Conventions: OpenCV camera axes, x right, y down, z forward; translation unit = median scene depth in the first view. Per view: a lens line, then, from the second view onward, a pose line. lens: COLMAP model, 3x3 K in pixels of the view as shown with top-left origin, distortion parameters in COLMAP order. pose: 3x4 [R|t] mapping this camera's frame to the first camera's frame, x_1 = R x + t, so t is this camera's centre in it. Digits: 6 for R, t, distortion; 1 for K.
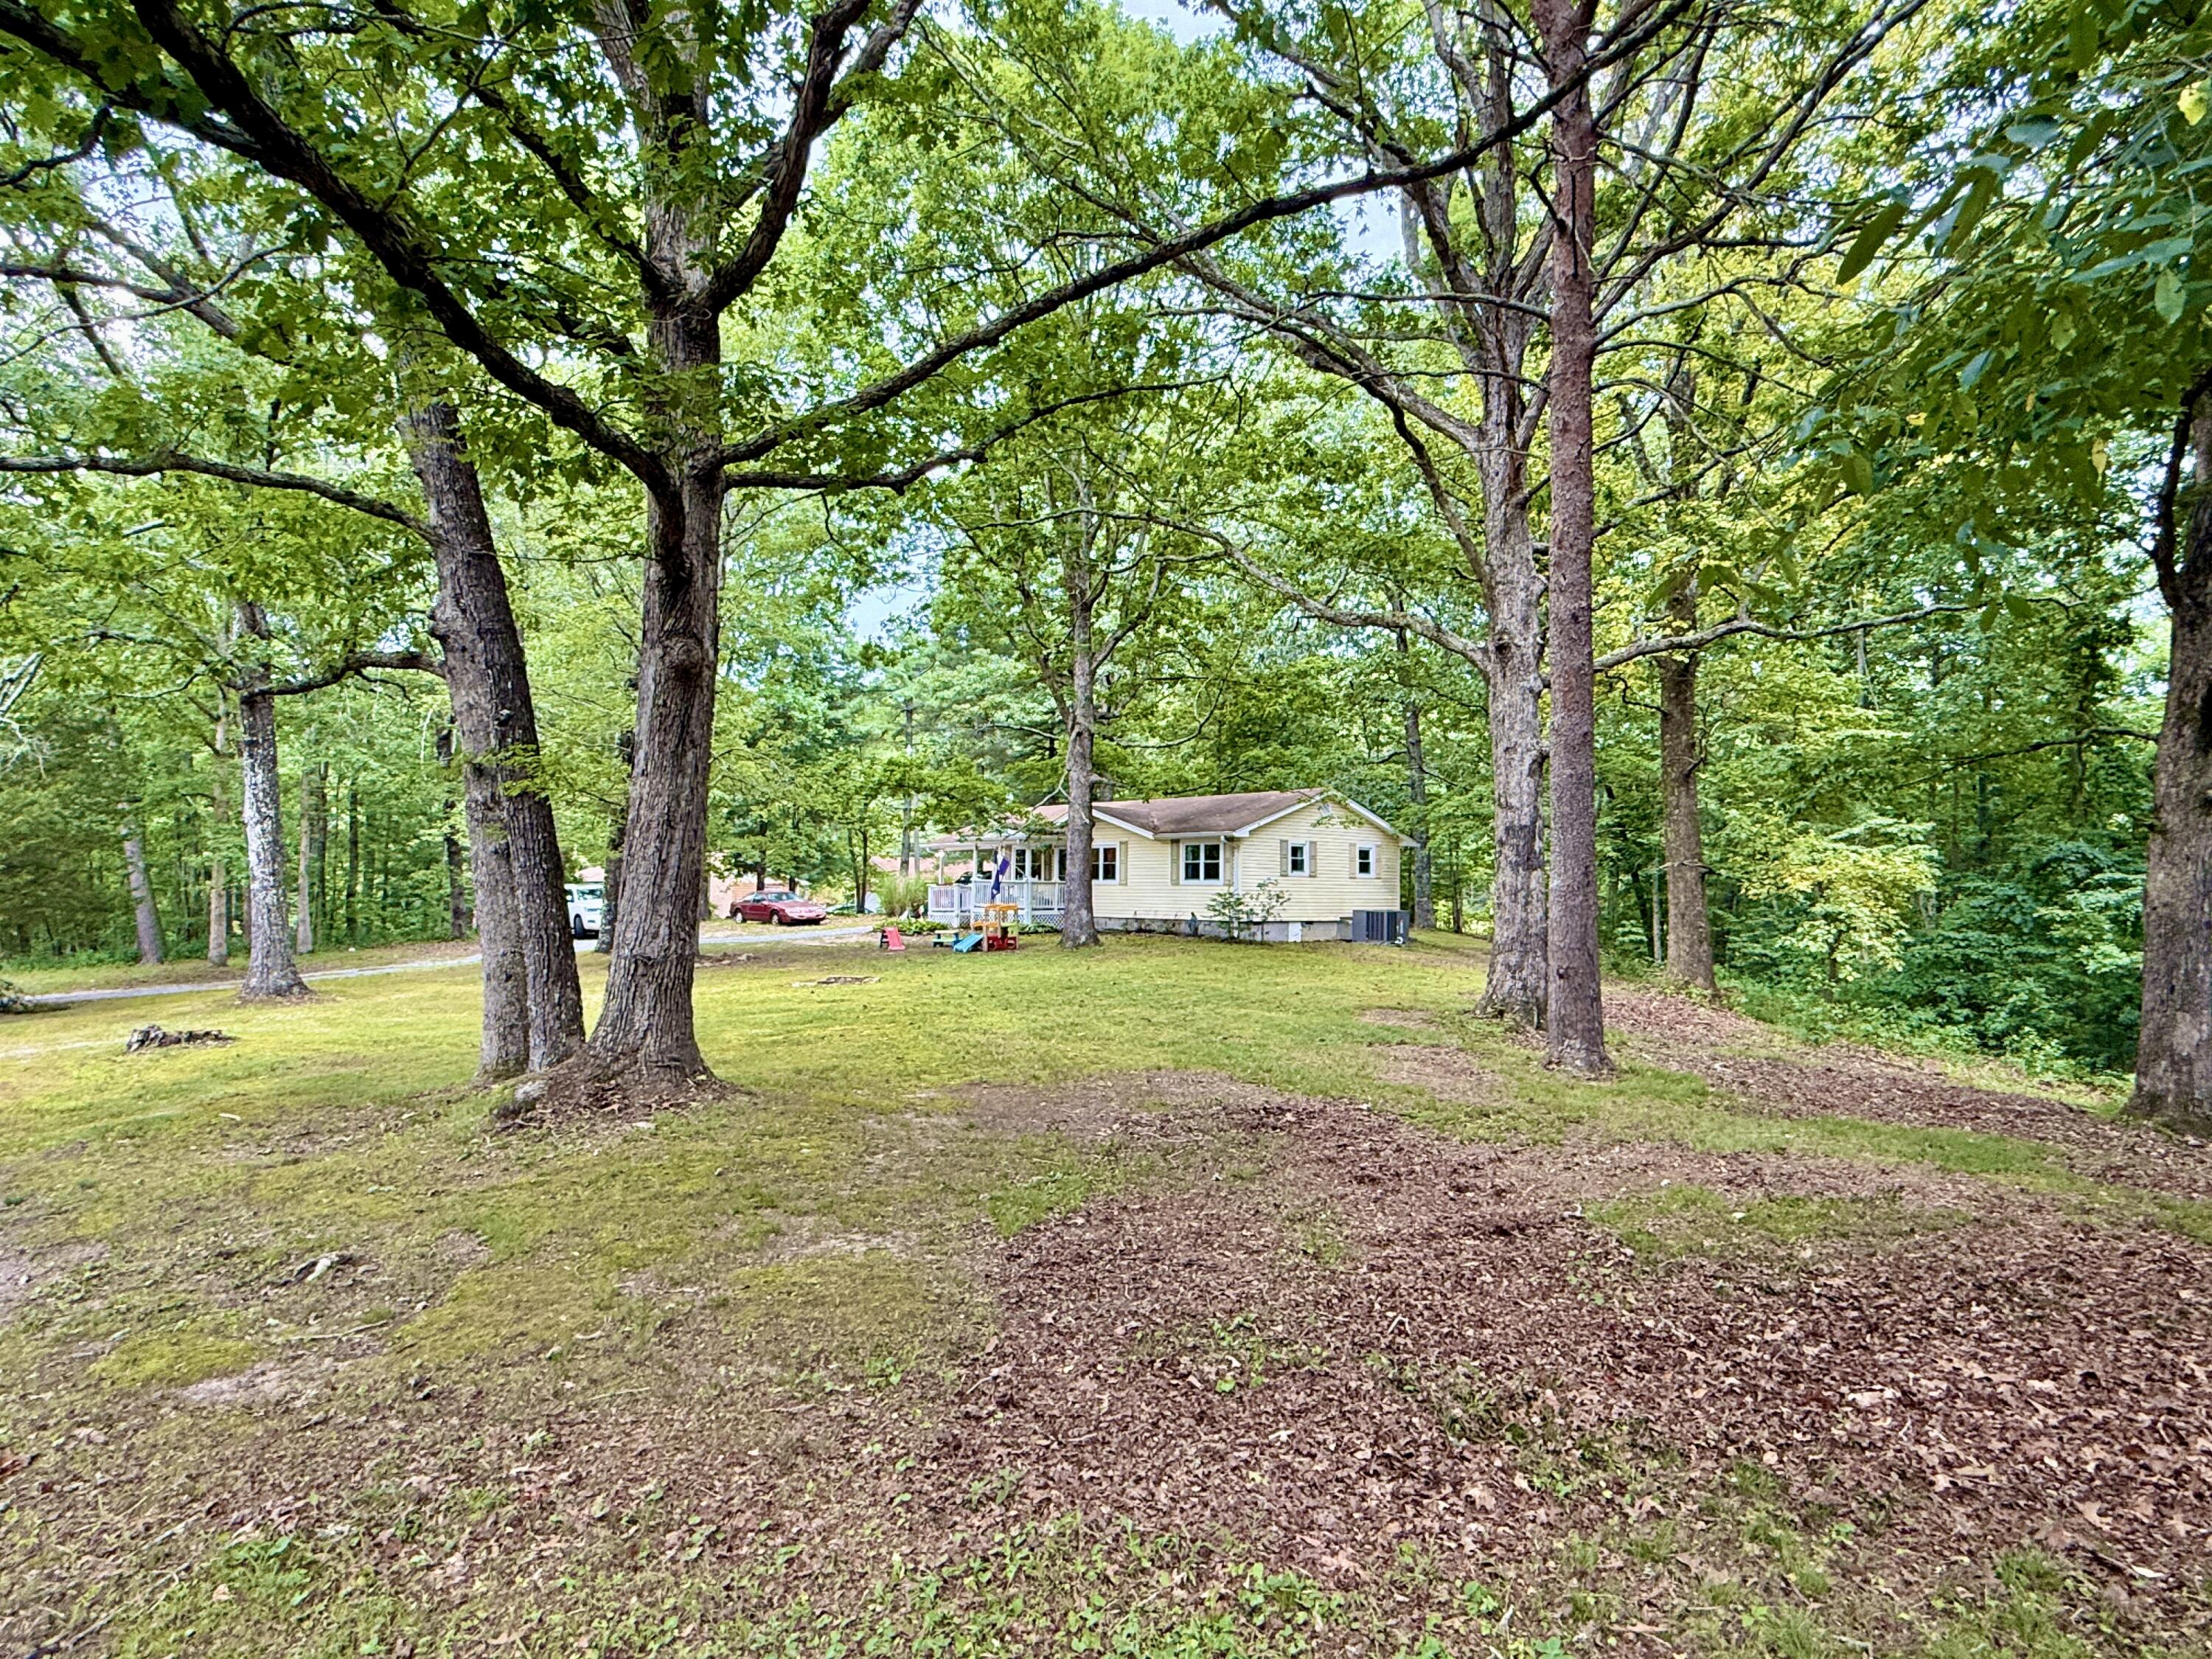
lens RADIAL K [[1295.6, 0, 1106.0], [0, 1295.6, 829.5], [0, 0, 1]] dist [0.001594, 0.000071]
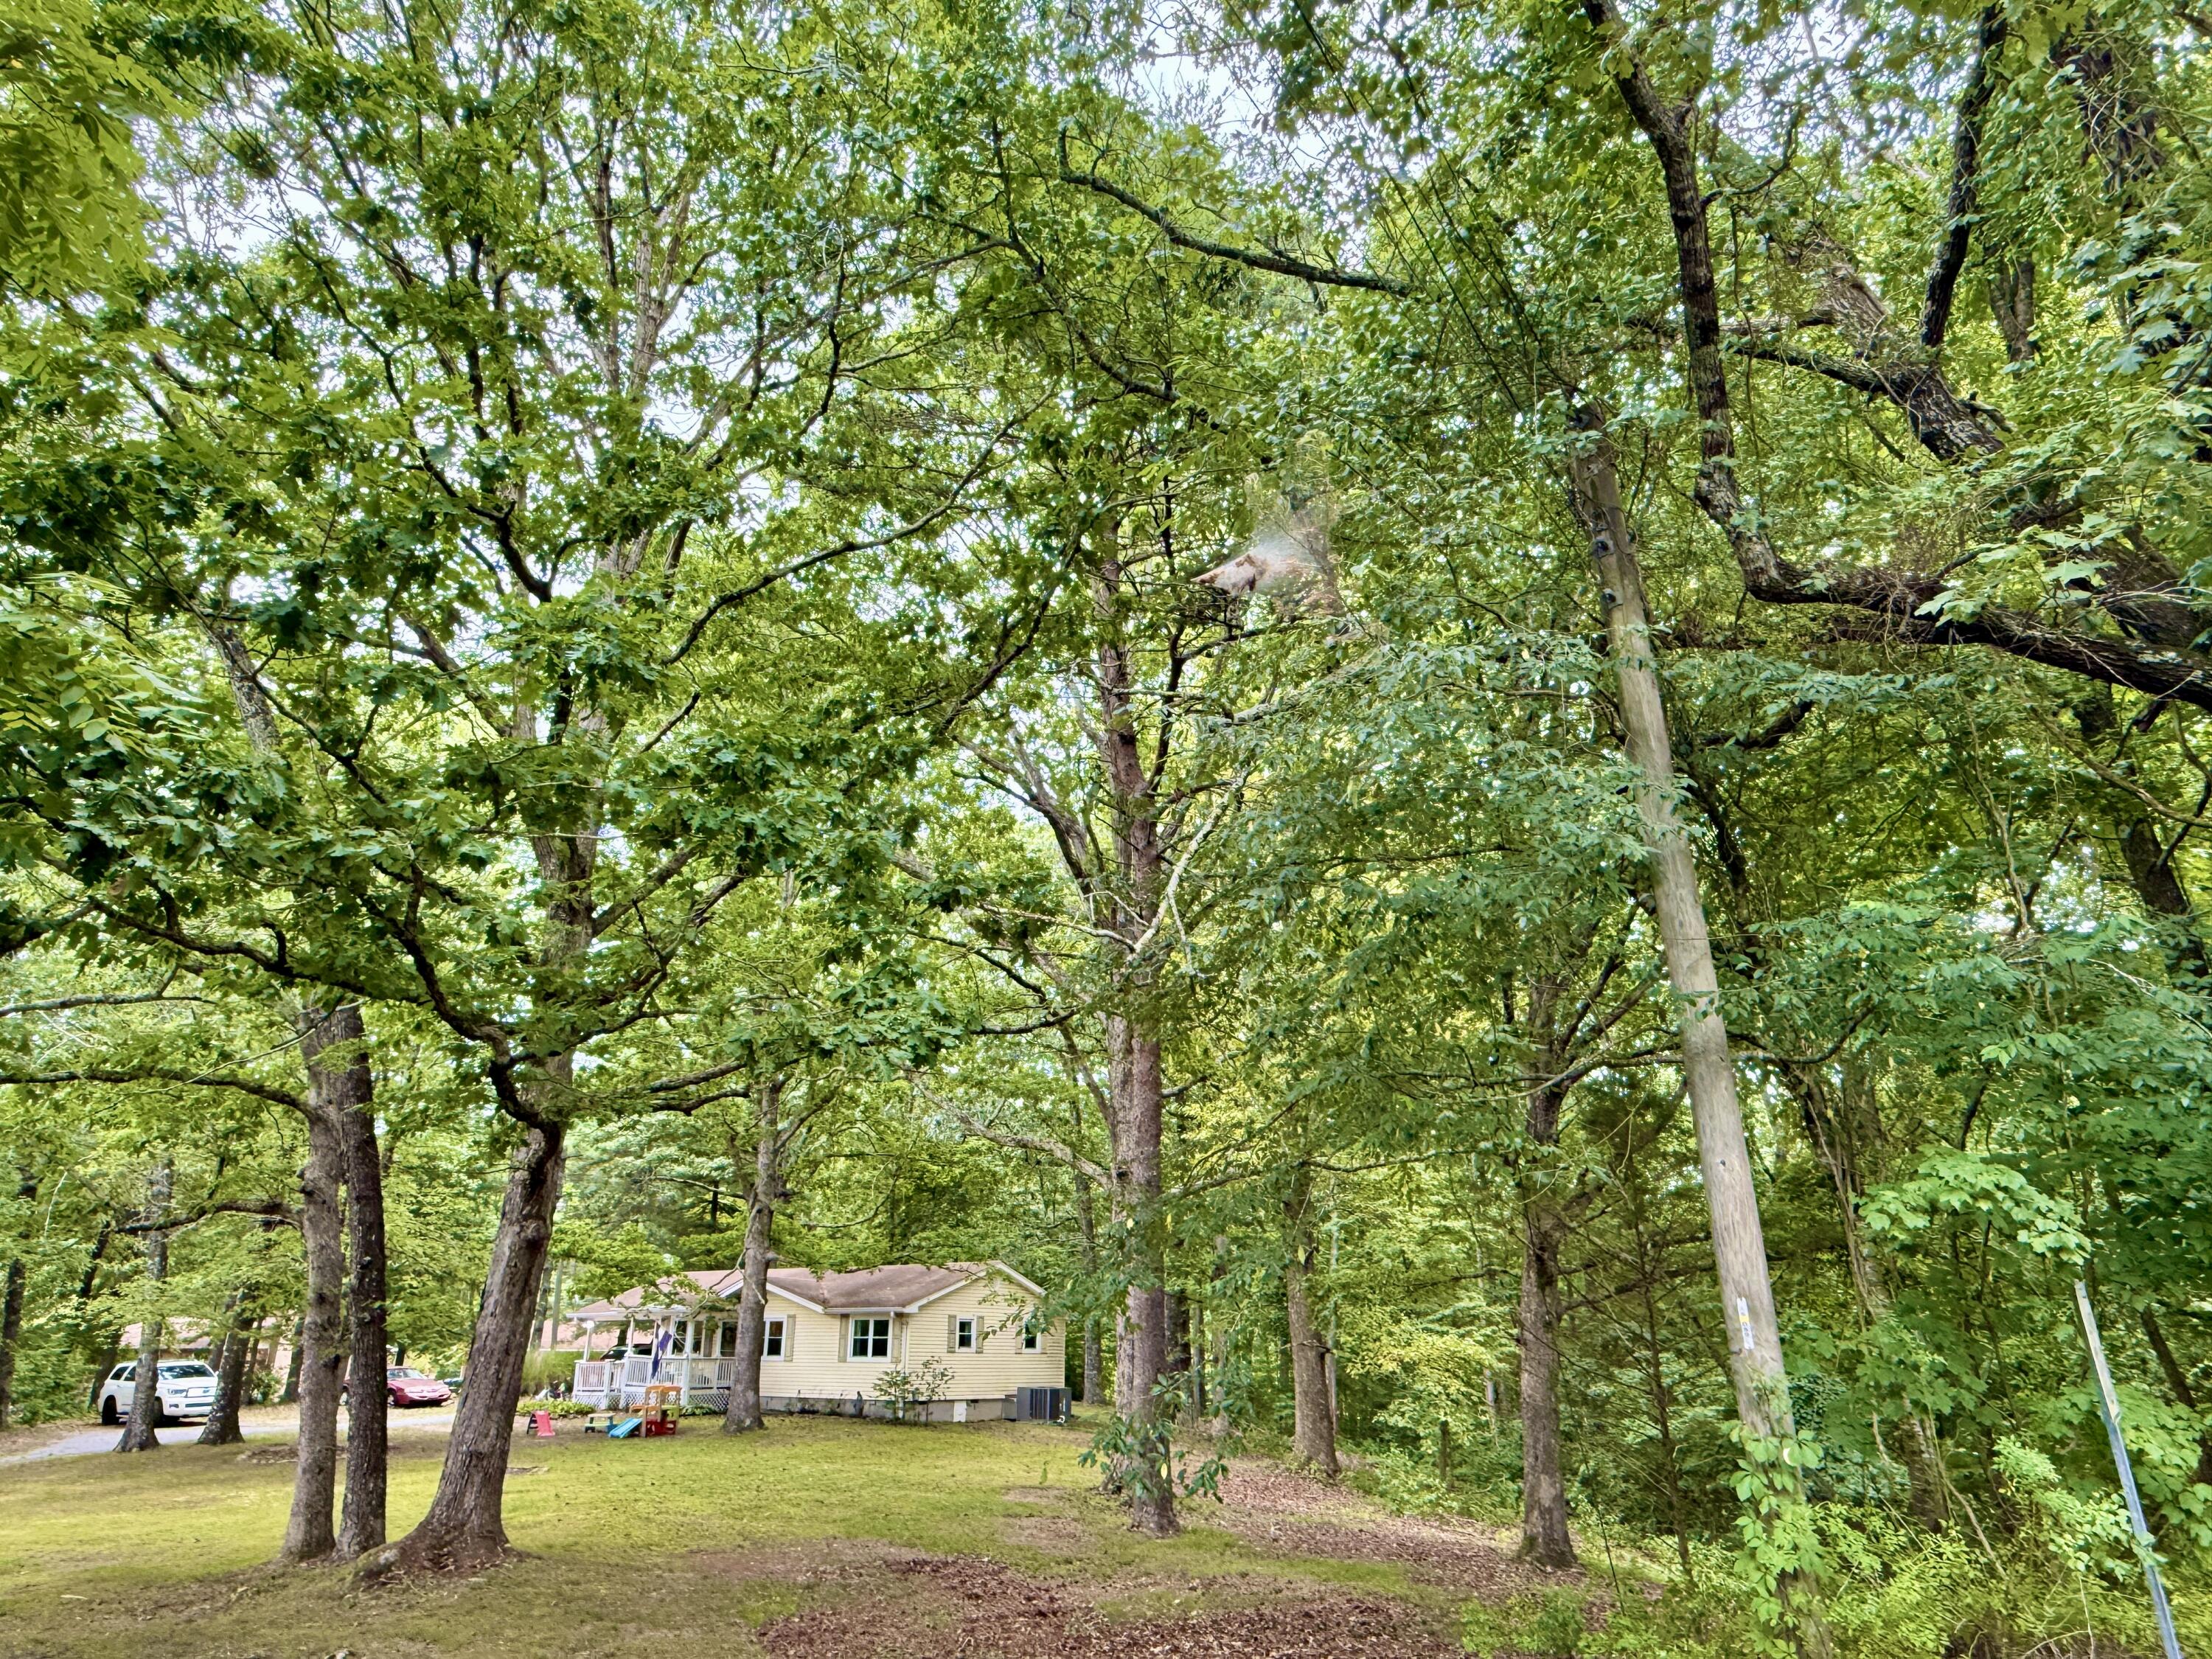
lens RADIAL K [[1495.6, 0, 1106.0], [0, 1495.6, 829.5], [0, 0, 1]] dist [-0.000771, -0.000070]
pose [[0.974514, 0.071944, 0.212478, -0.023598], [-0.009188, 0.959184, -0.282634, -0.027826], [-0.224139, 0.273479, 0.935399, -0.242641]]
